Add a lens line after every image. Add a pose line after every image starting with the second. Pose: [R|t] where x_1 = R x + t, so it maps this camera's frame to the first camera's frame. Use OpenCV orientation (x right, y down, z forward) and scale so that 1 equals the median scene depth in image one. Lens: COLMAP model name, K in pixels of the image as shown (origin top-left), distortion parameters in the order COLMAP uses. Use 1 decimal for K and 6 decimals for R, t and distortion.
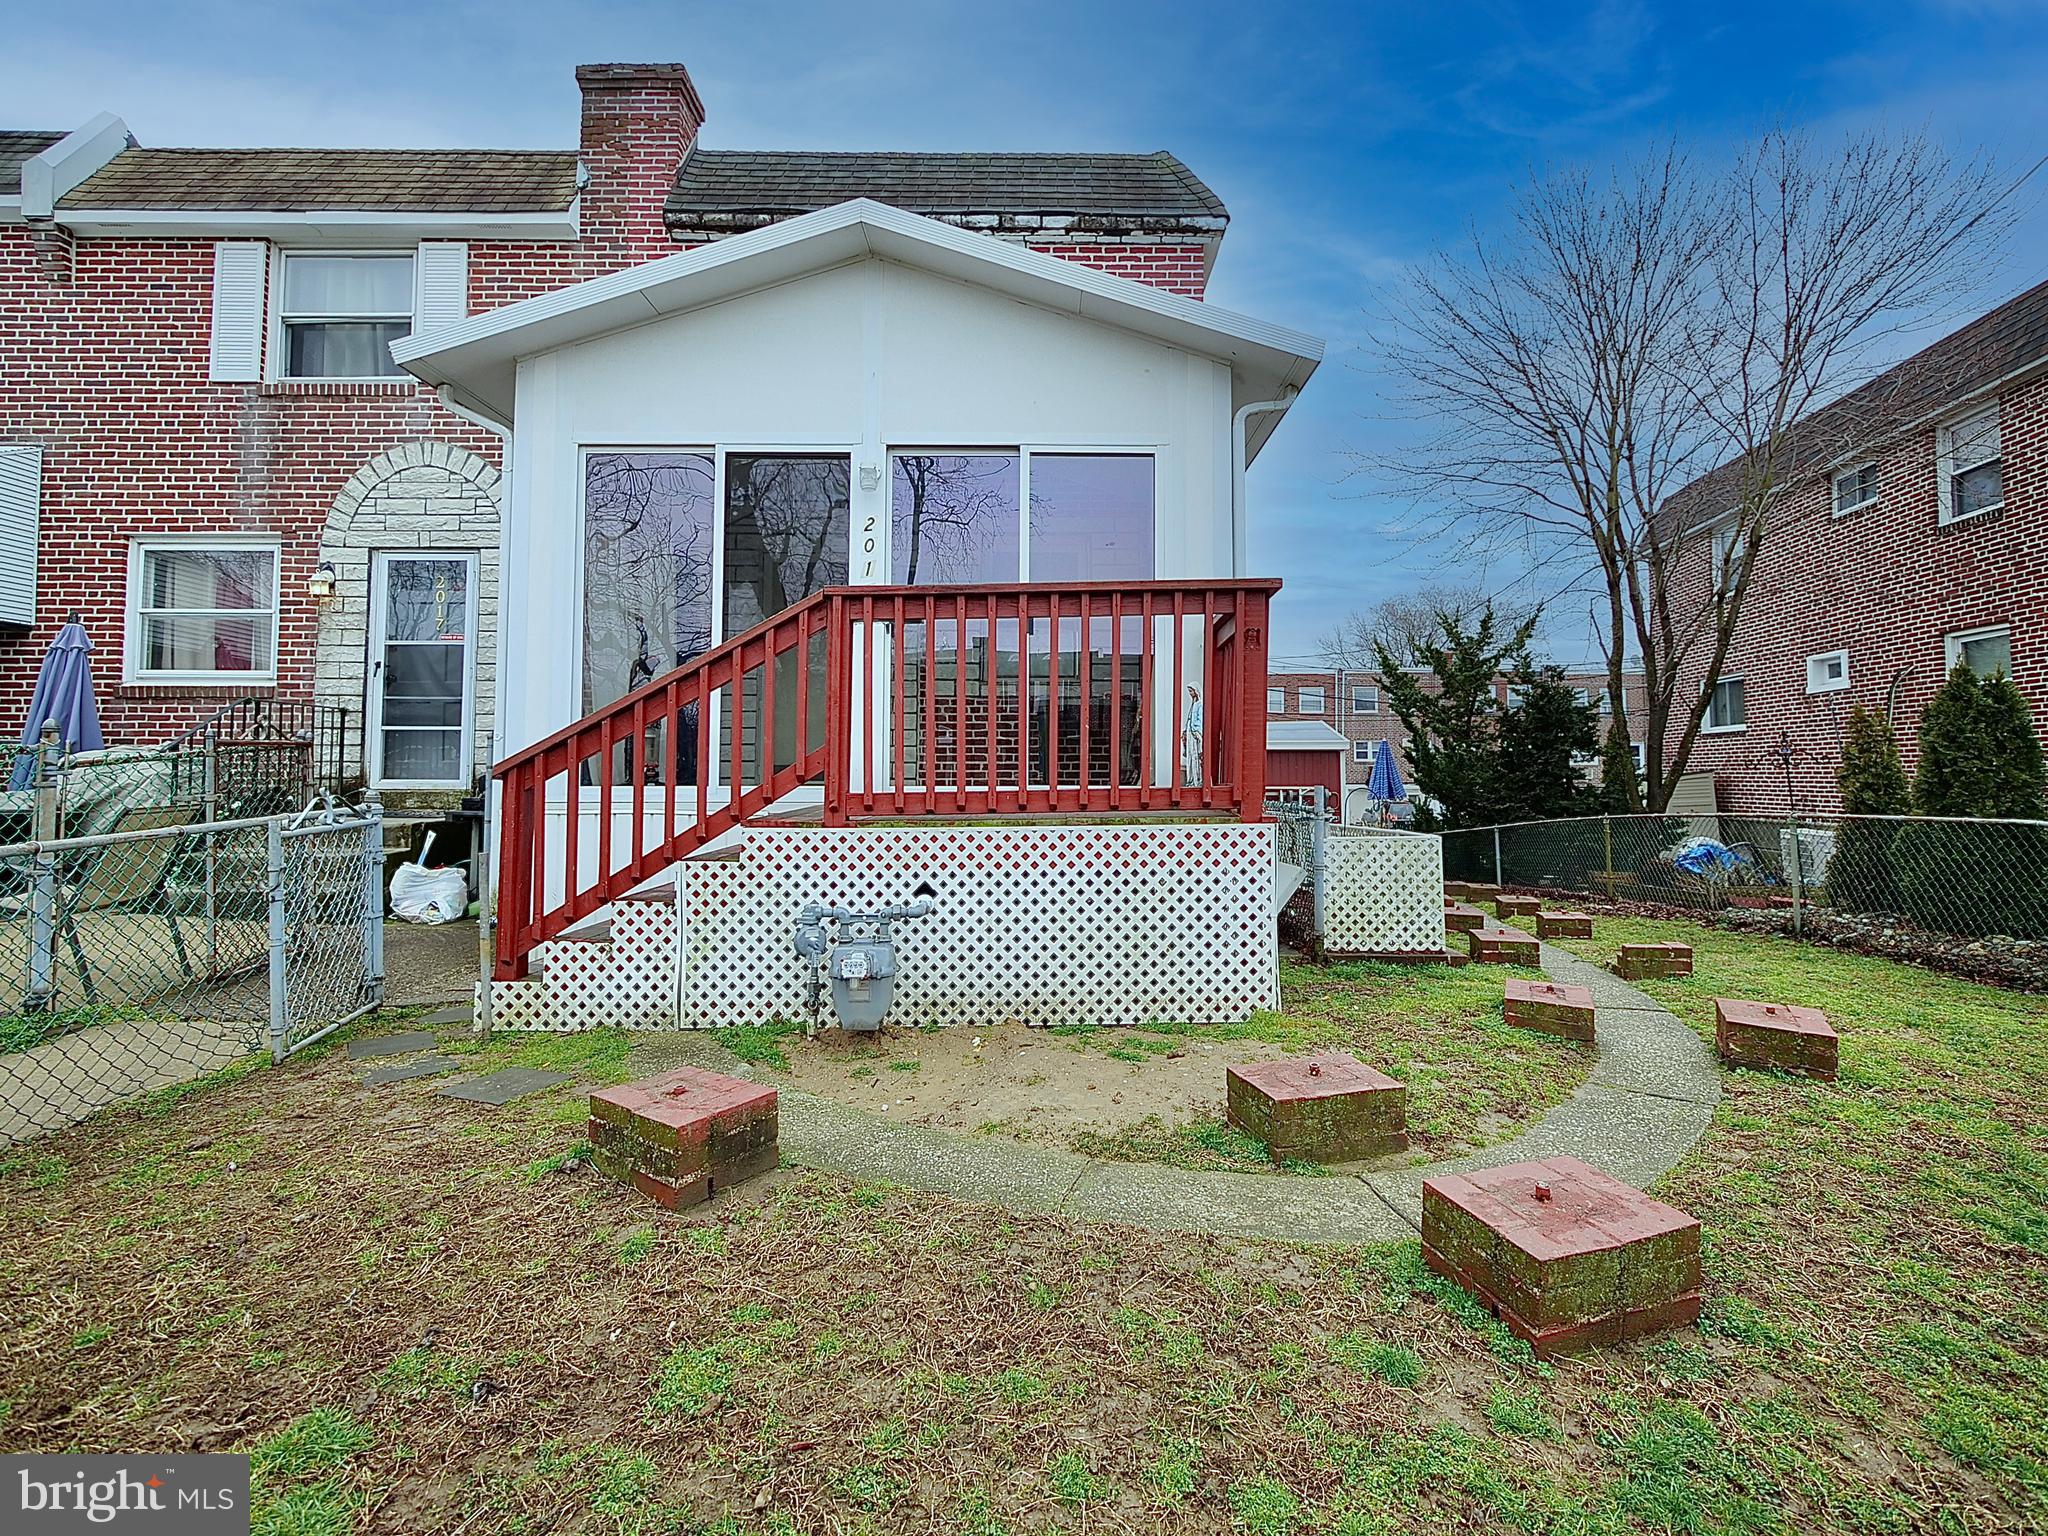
lens RADIAL K [[898.5, 0, 1041.3], [0, 898.5, 746.9], [0, 0, 1]] dist [-0.005094, 0.000212]
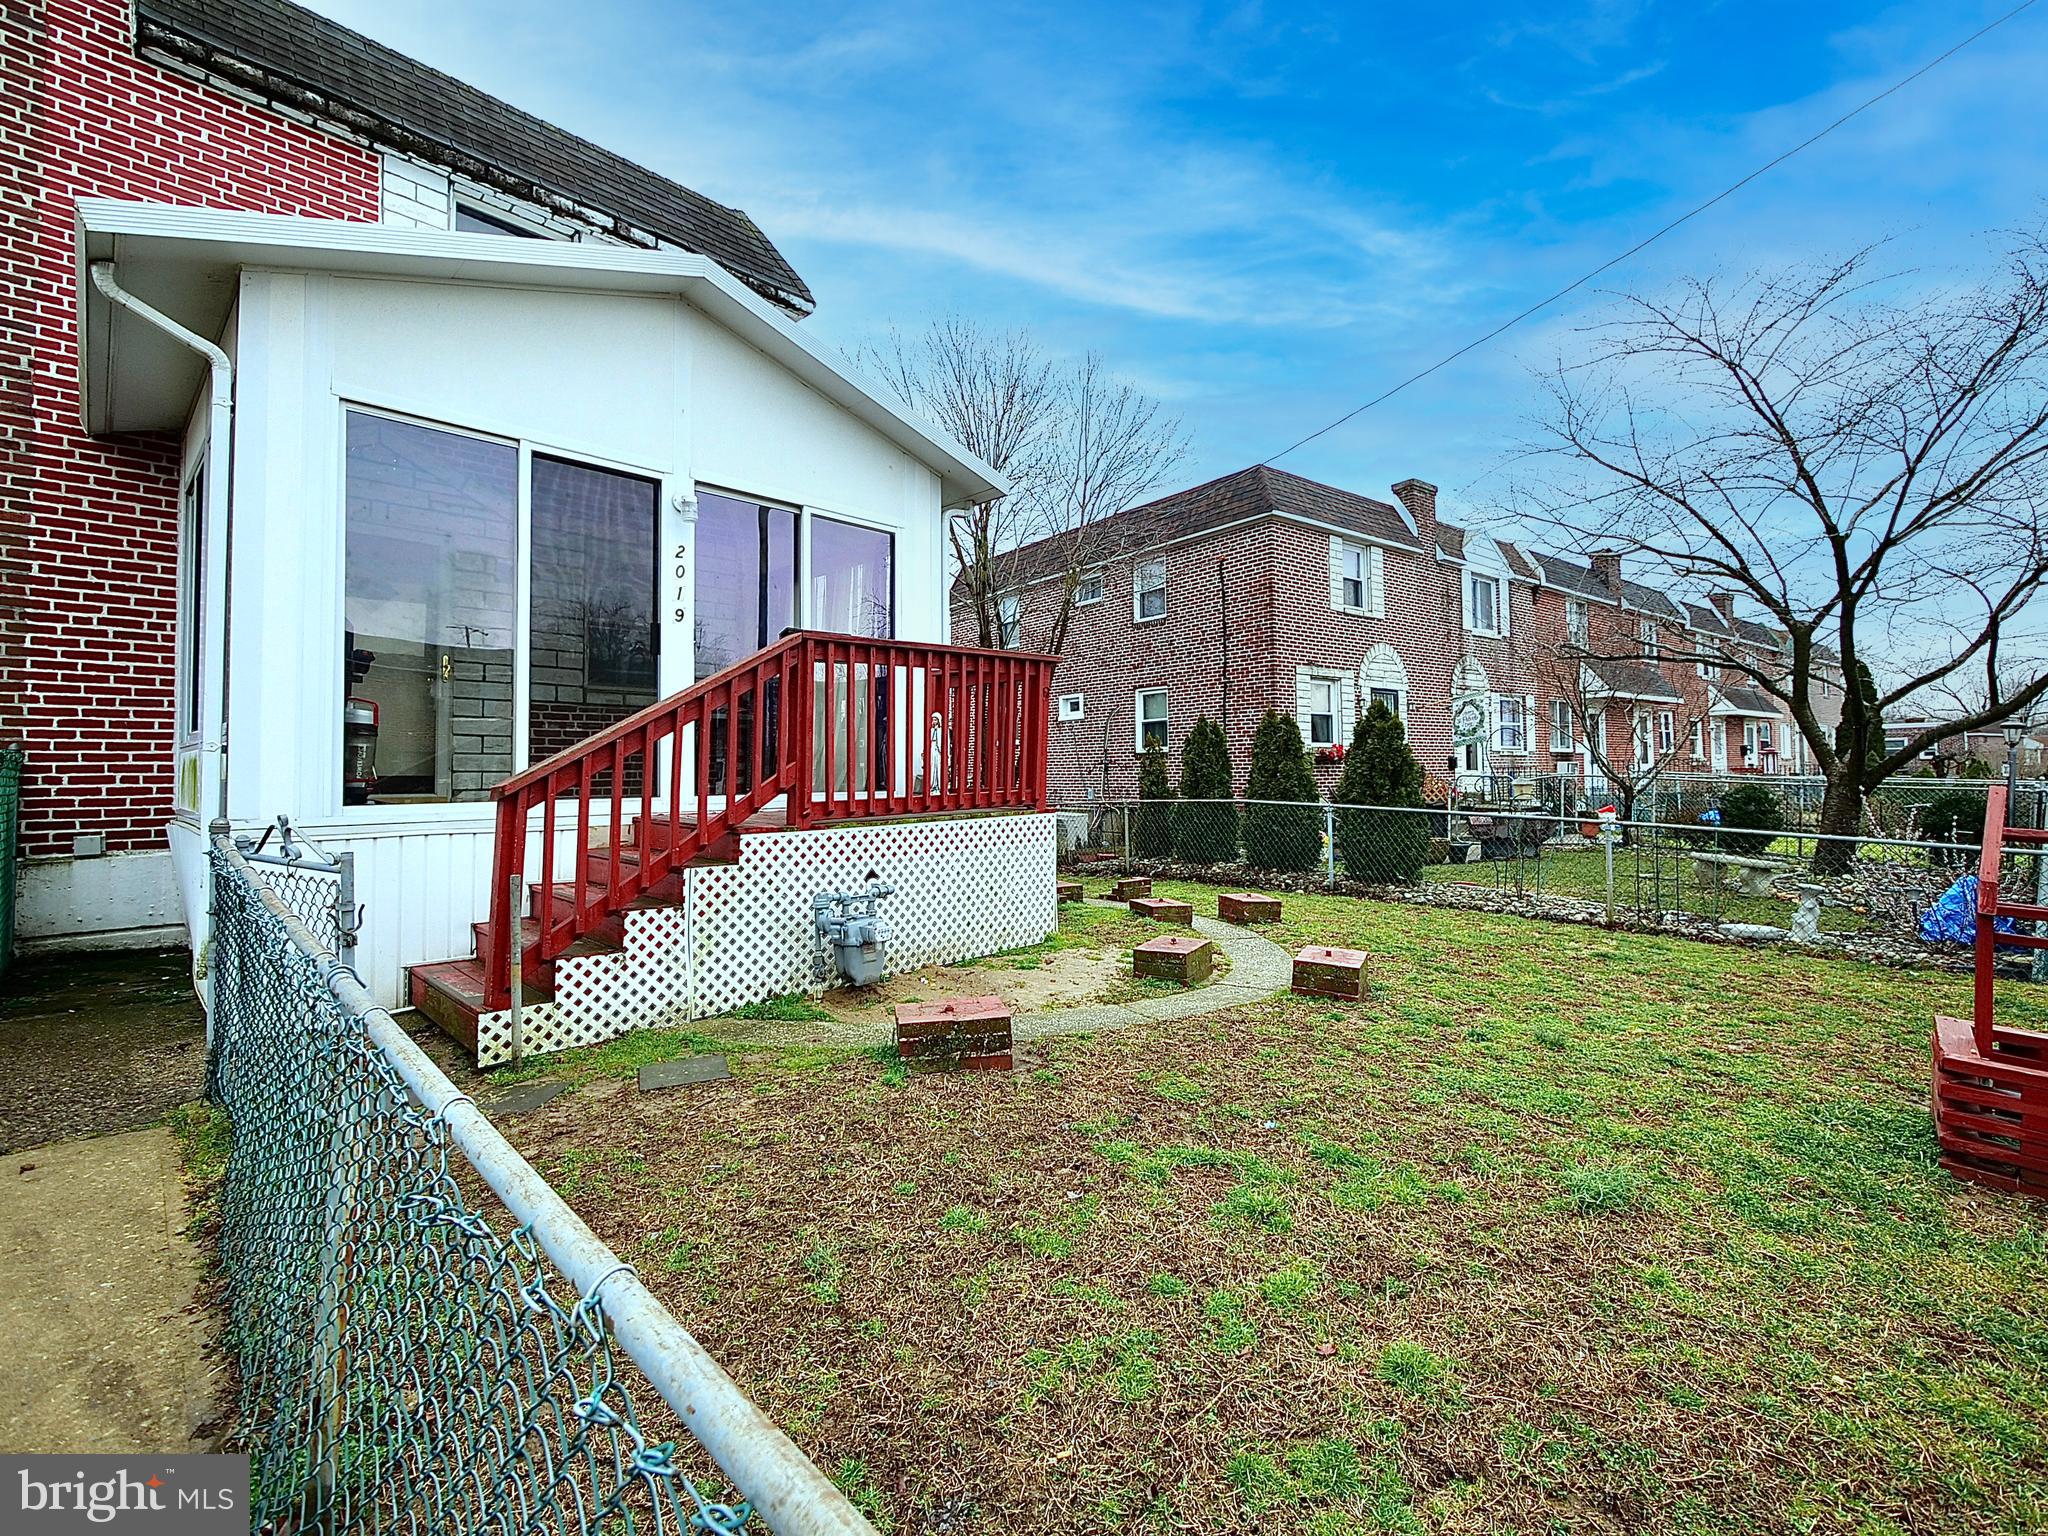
lens RADIAL K [[905.8, 0, 1029.4], [0, 905.8, 760.3], [0, 0, 1]] dist [-0.002172, -0.000473]
pose [[0.701023, 0.002755, 0.713133, -0.665228], [-0.011429, 0.999908, 0.007372, -0.012994], [-0.713047, -0.013318, 0.700990, -0.051689]]
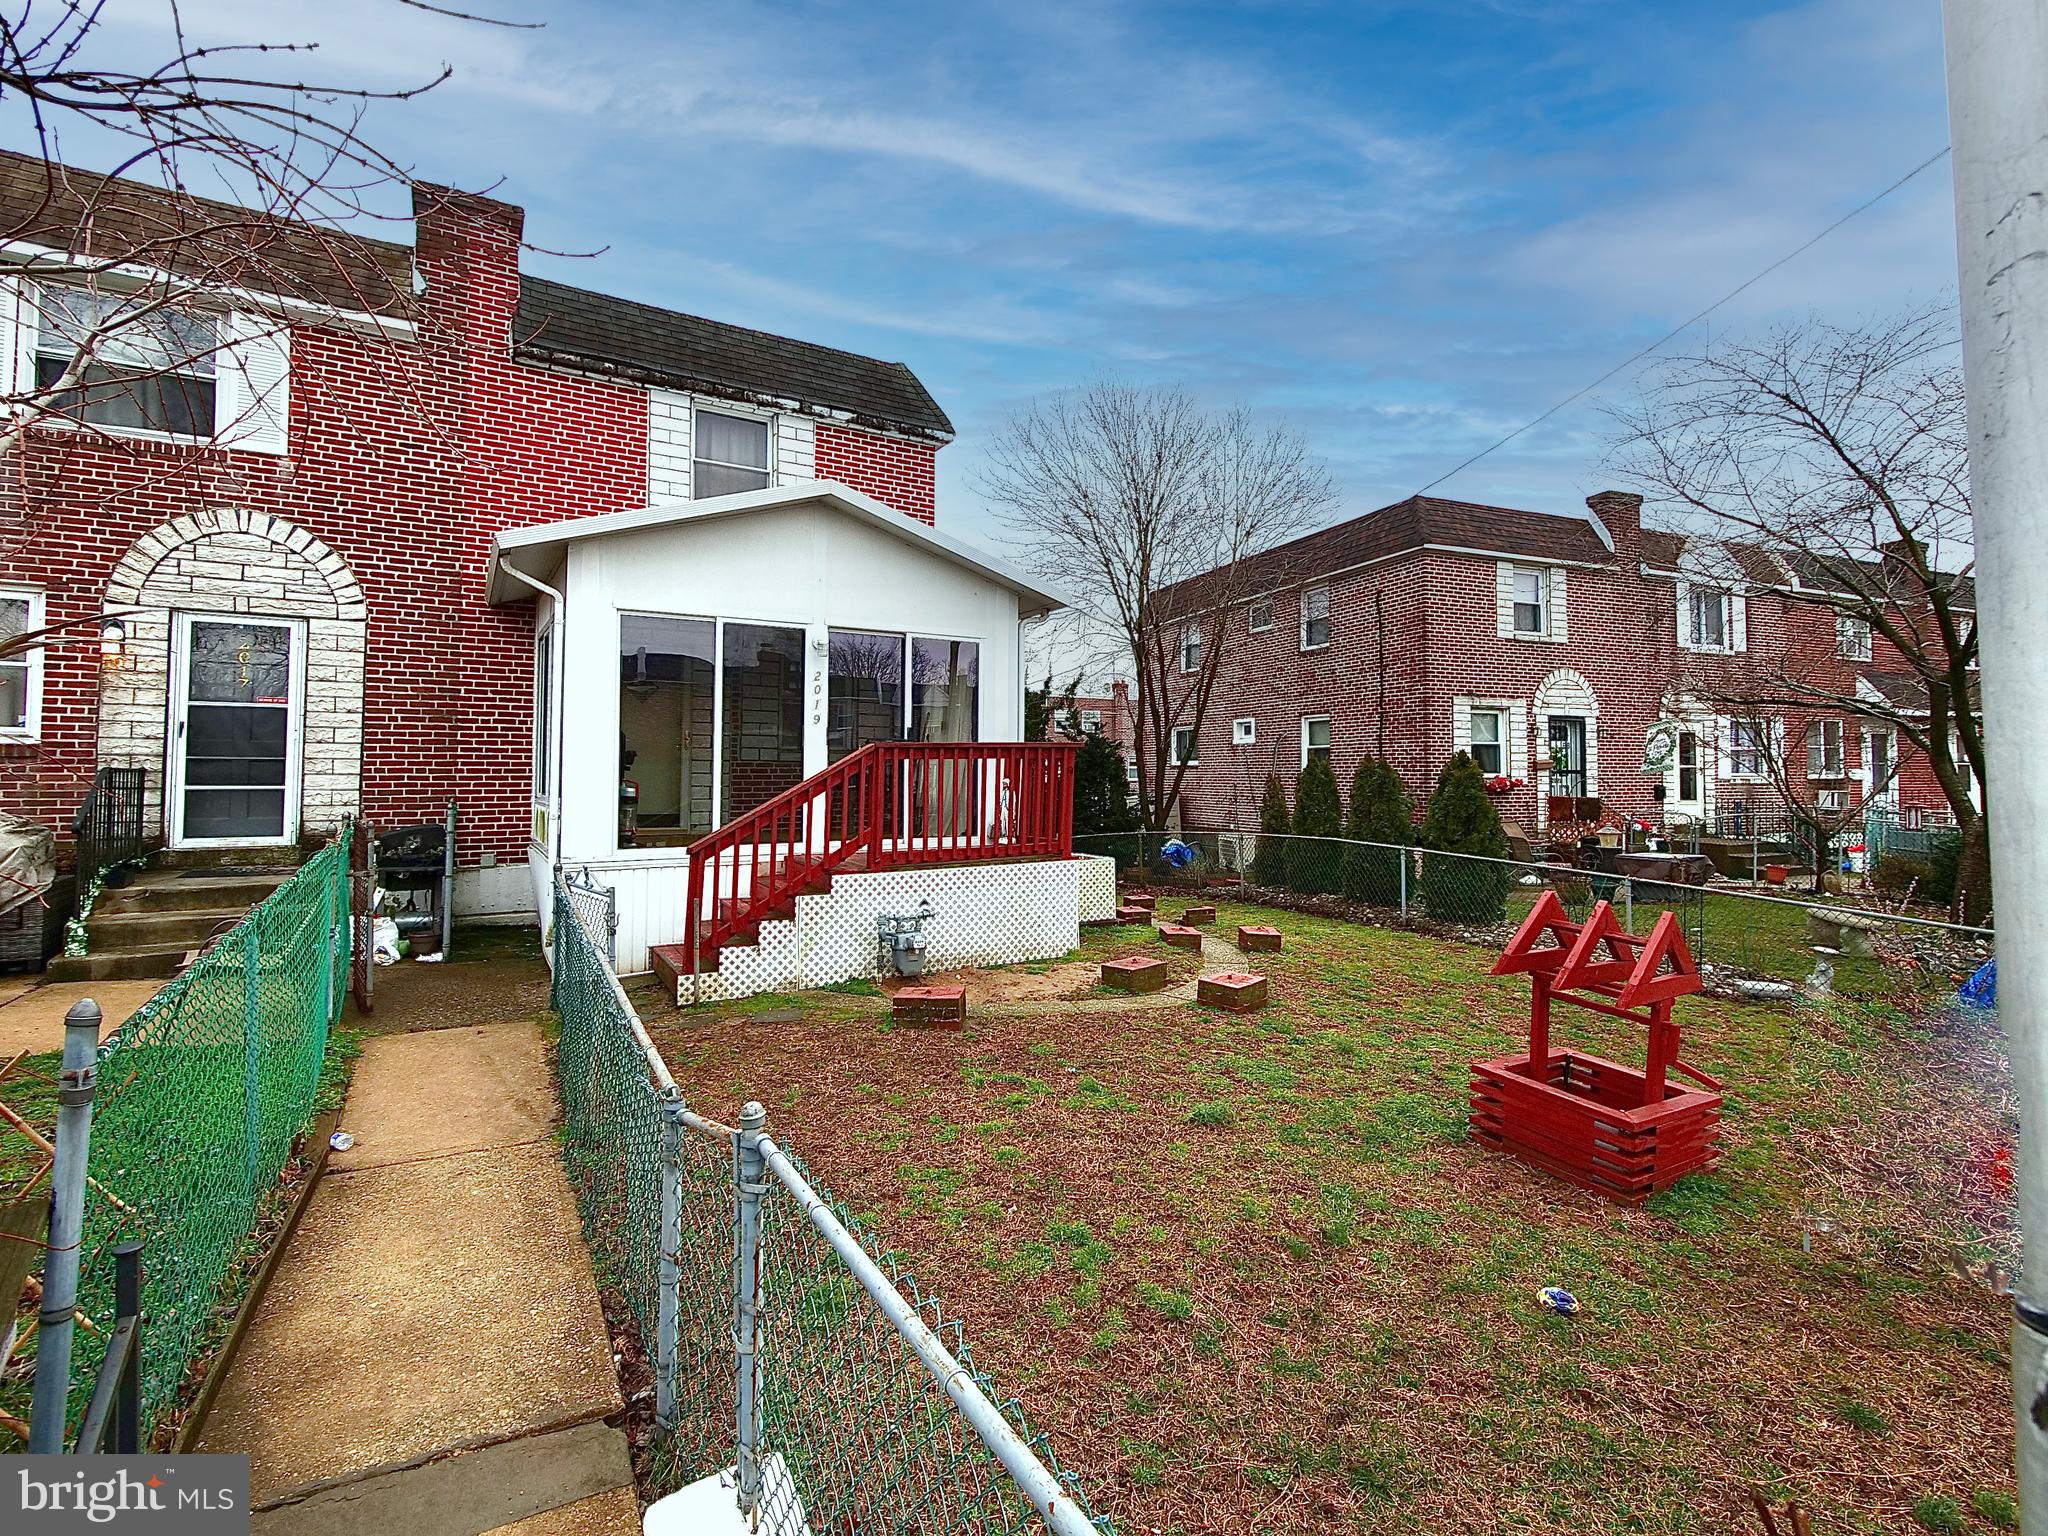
lens RADIAL K [[958.8, 0, 1028.2], [0, 958.8, 762.0], [0, 0, 1]] dist [0.001329, -0.000255]
pose [[0.865030, 0.006588, 0.501678, -0.712290], [-0.017090, 0.999720, 0.016340, -0.131012], [-0.501430, -0.022708, 0.864900, -0.639387]]
